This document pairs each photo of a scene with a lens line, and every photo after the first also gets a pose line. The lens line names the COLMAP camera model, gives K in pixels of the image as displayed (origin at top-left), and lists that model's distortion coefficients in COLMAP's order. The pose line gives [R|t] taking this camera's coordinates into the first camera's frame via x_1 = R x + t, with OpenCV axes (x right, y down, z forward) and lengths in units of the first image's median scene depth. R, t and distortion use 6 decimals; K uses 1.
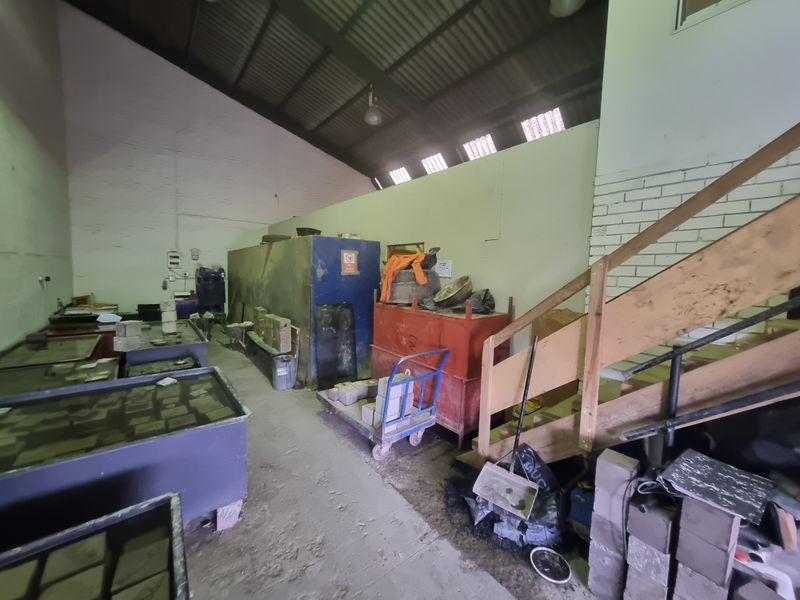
lens RADIAL K [[319.3, 0, 400.0], [0, 319.3, 300.0], [0, 0, 1]] dist [0.010622, 0.000144]
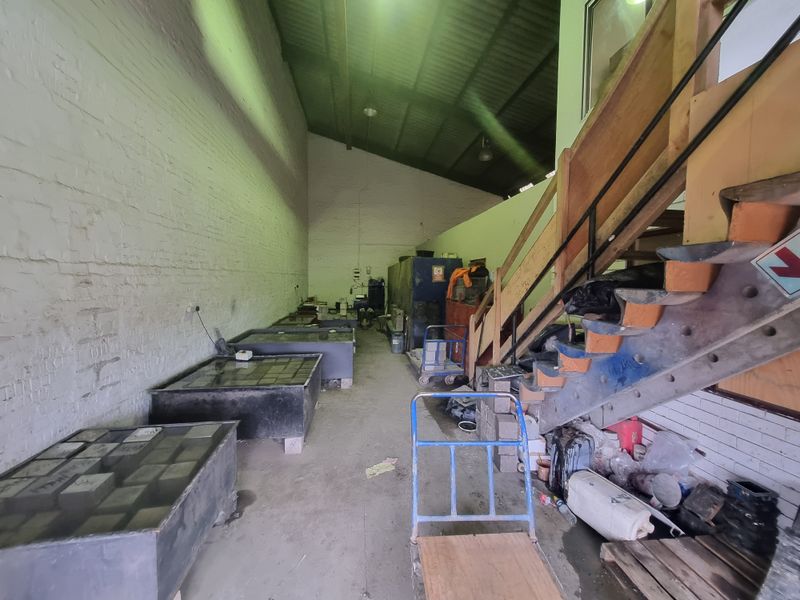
lens RADIAL K [[319.3, 0, 400.0], [0, 319.3, 300.0], [0, 0, 1]] dist [0.010622, 0.000144]
pose [[0.865681, 0.013504, -0.500414, 0.353431], [-0.027555, 0.999406, -0.020698, 0.033294], [0.499837, 0.031707, 0.865539, -0.307732]]
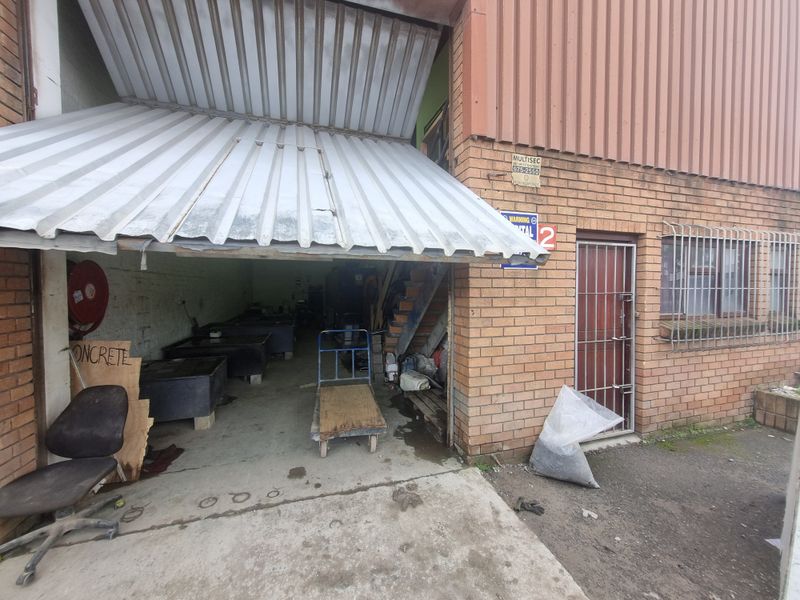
lens RADIAL K [[319.3, 0, 400.0], [0, 319.3, 300.0], [0, 0, 1]] dist [0.010622, 0.000144]
pose [[0.936785, -0.017852, -0.349451, 0.639436], [-0.000837, 0.998581, -0.053255, 0.095420], [0.349906, 0.050181, 0.935440, -0.644552]]
